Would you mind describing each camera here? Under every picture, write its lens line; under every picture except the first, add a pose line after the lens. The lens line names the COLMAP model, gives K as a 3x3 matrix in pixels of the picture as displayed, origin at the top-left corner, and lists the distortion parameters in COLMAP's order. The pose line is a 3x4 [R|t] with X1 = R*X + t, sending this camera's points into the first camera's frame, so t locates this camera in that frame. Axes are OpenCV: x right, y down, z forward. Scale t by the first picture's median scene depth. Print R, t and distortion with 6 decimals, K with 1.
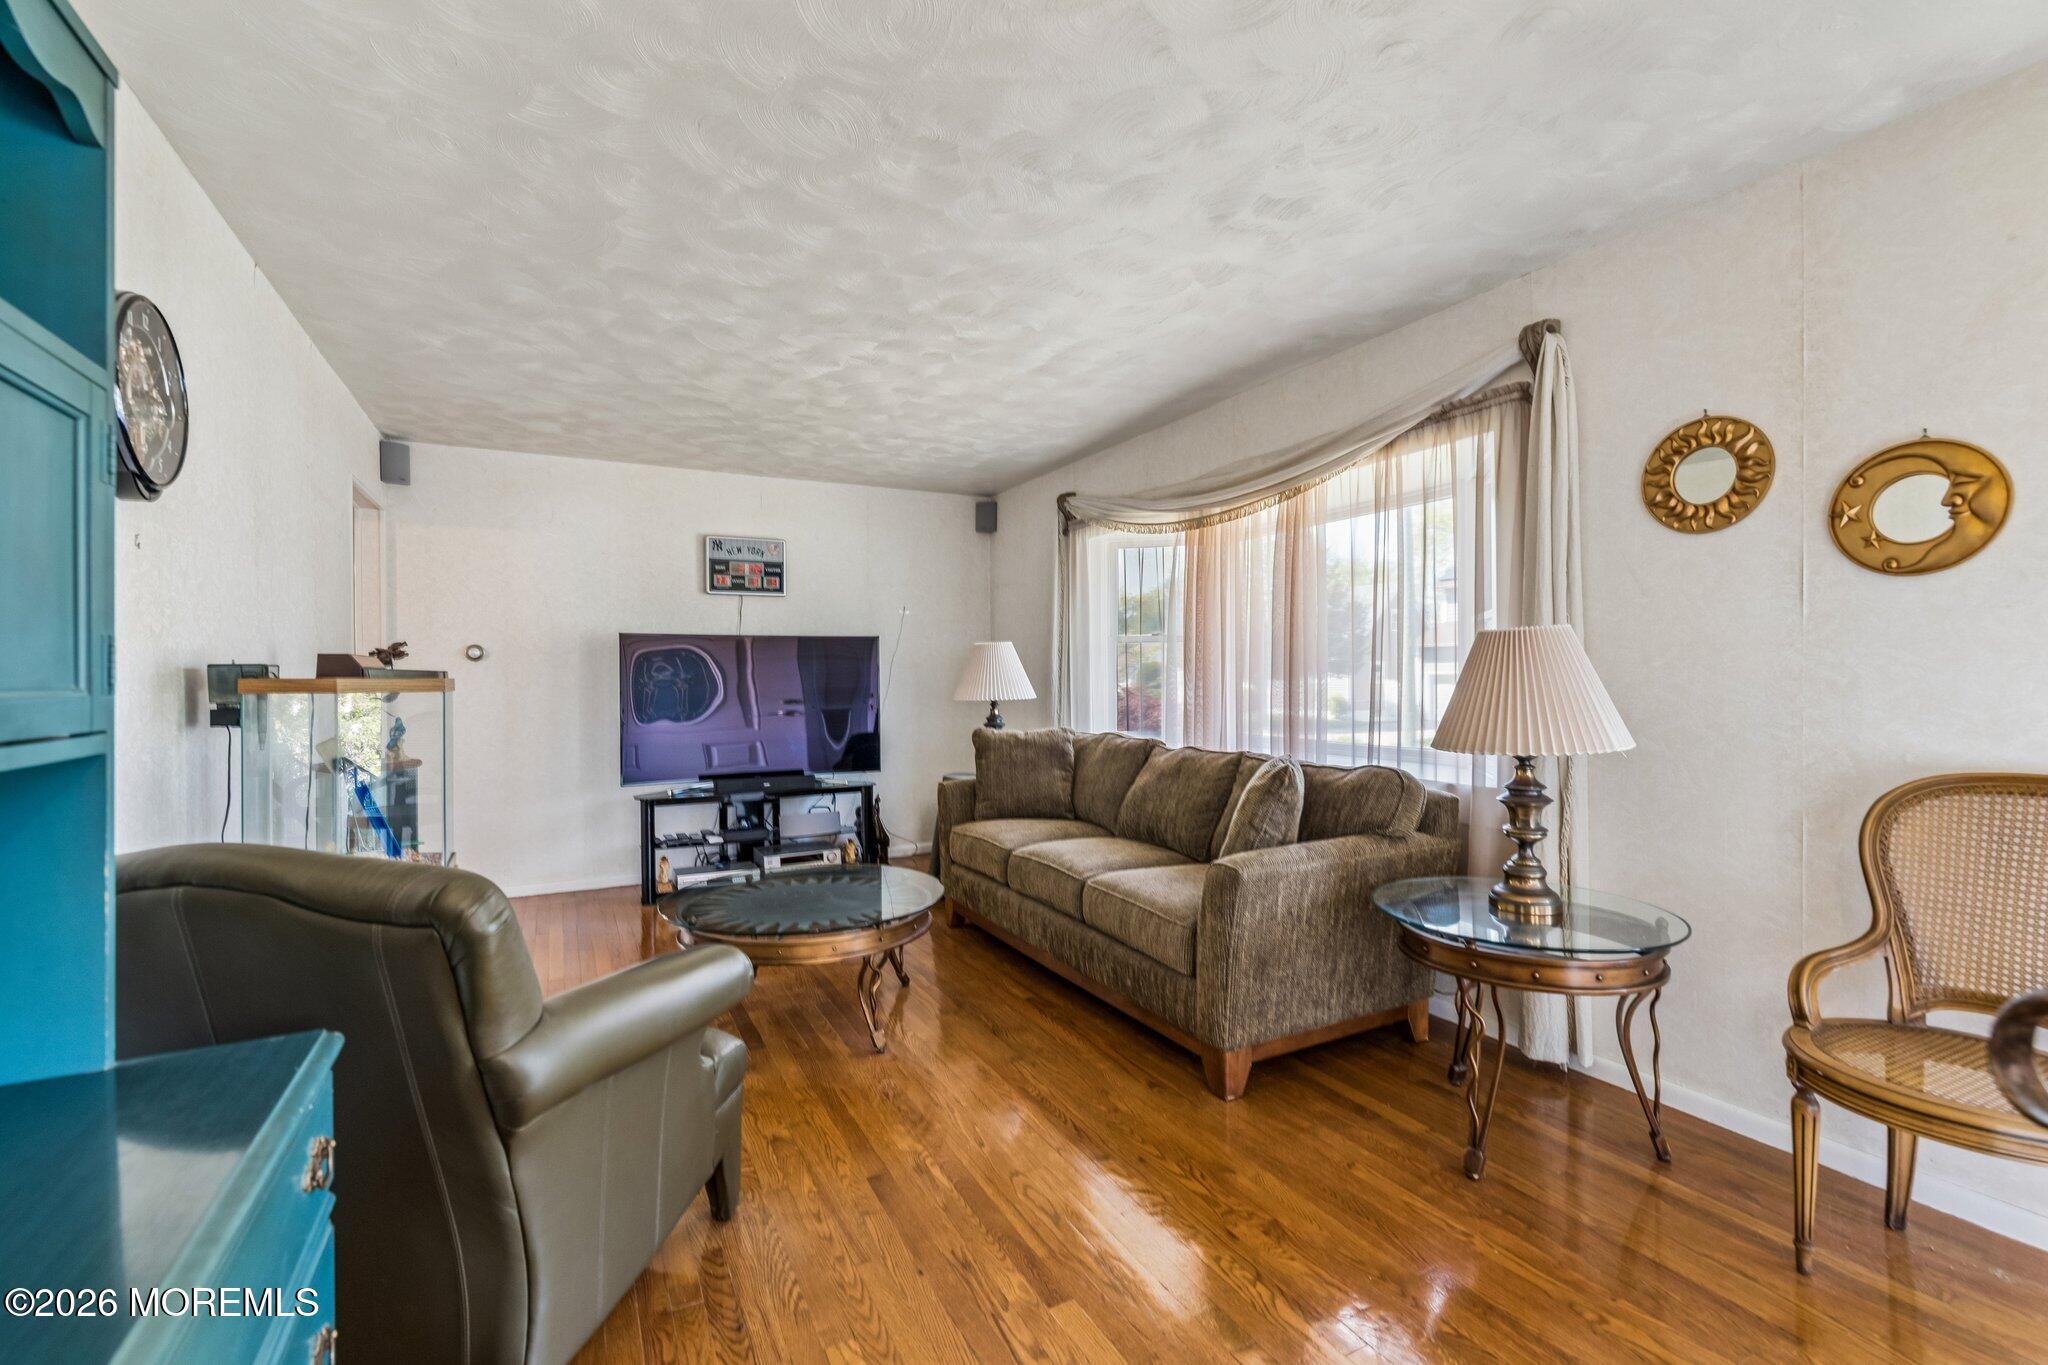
lens RADIAL K [[899.9, 0, 1029.1], [0, 899.9, 681.6], [0, 0, 1]] dist [0.001492, -0.000910]
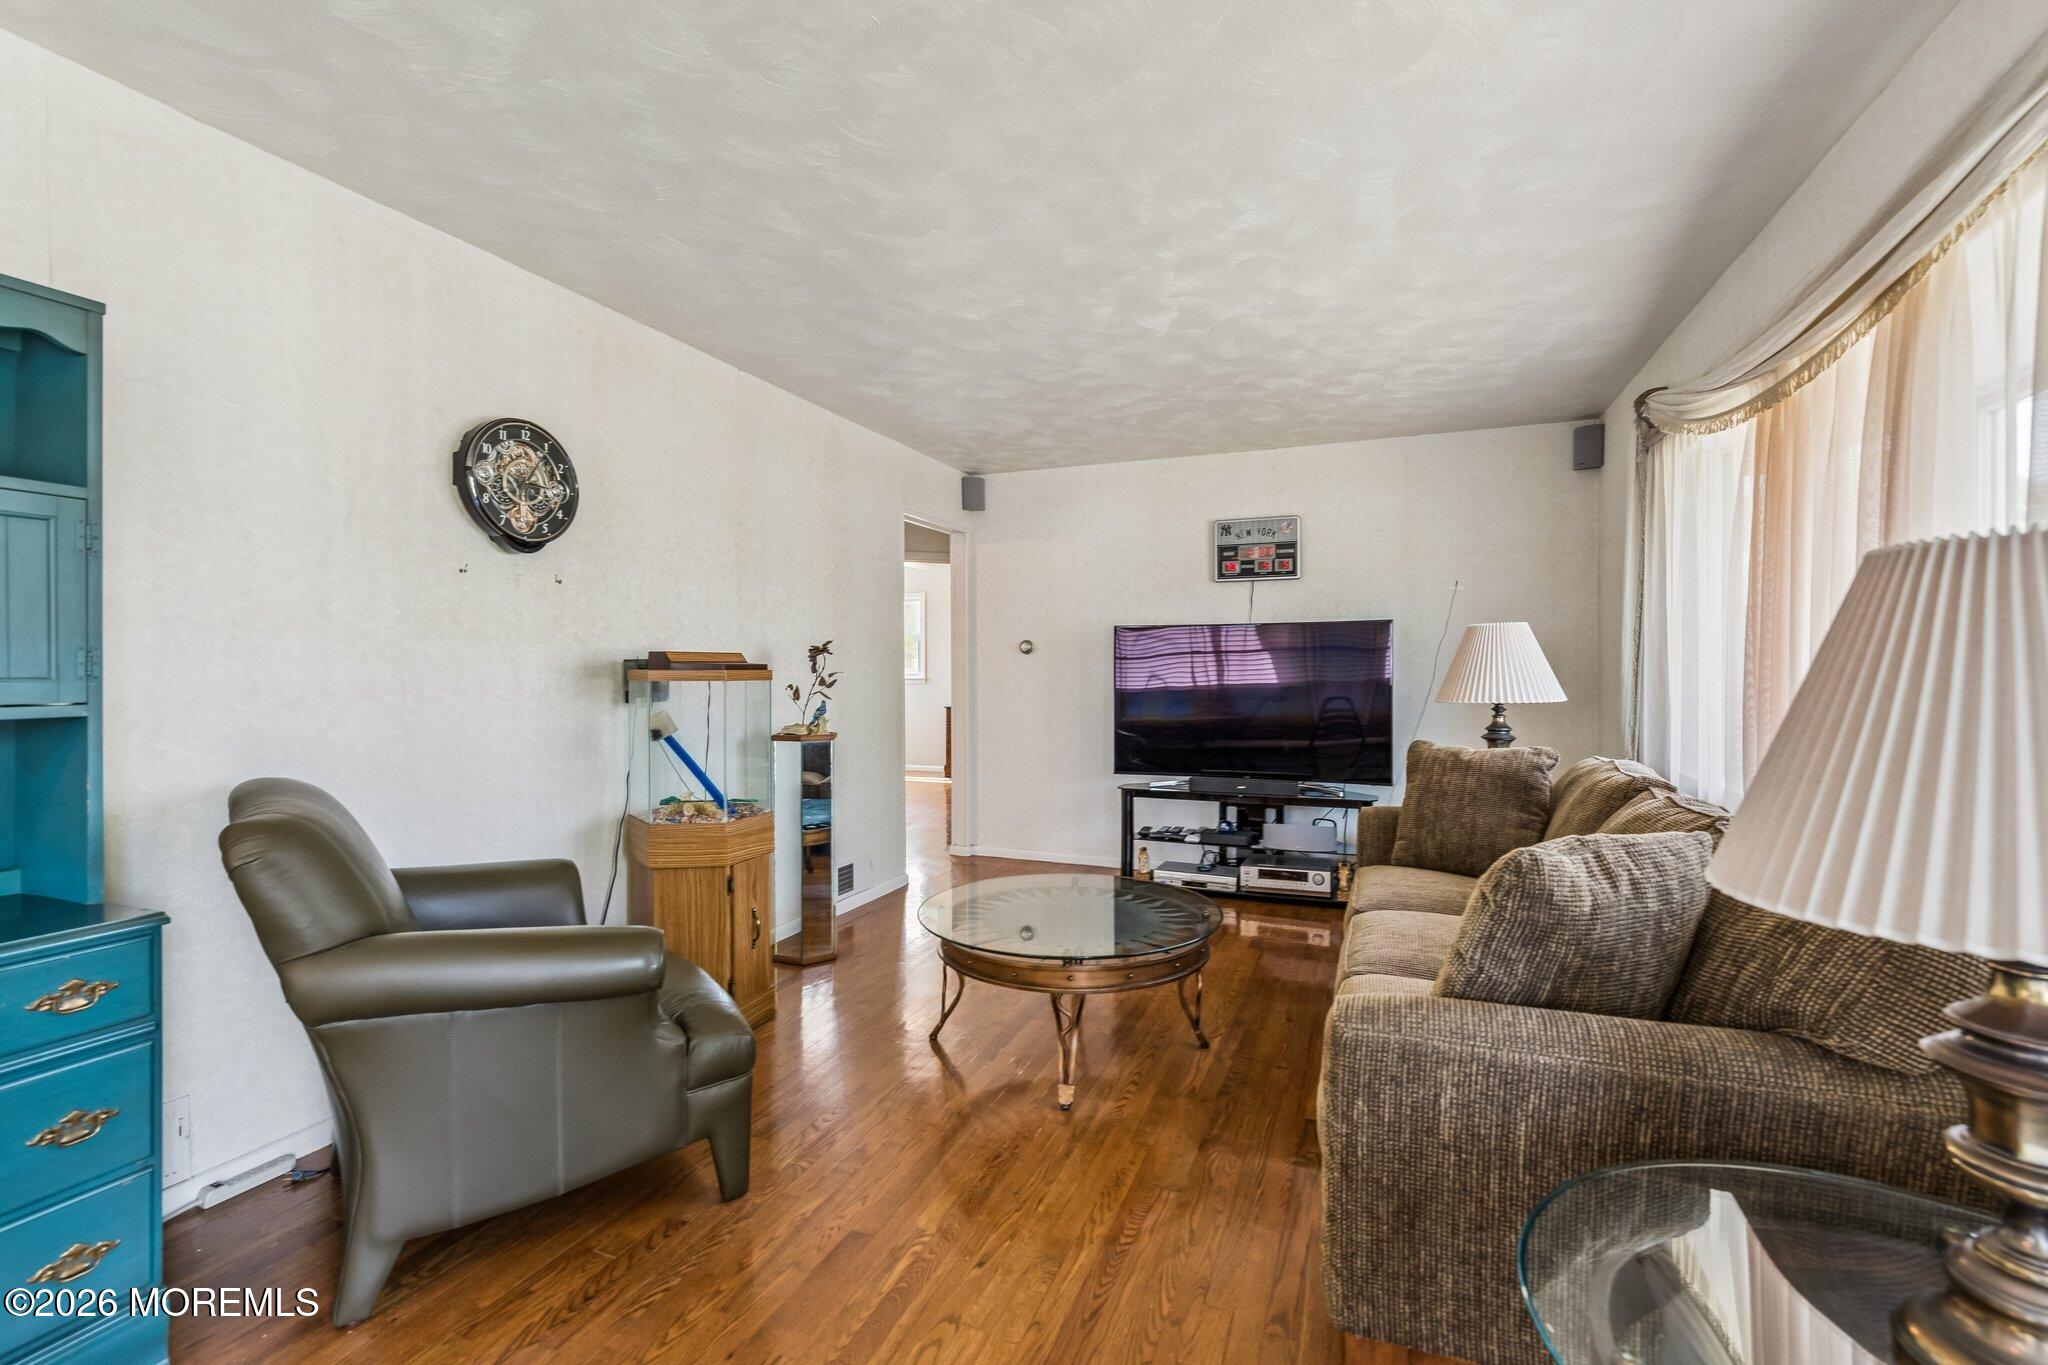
lens RADIAL K [[899.9, 0, 1026.8], [0, 899.9, 681.0], [0, 0, 1]] dist [0.001492, -0.000910]
pose [[0.642047, 0.016069, -0.766497, 0.281961], [-0.008156, 0.999867, 0.014130, -0.004918], [0.766622, -0.002821, 0.642092, 0.258719]]
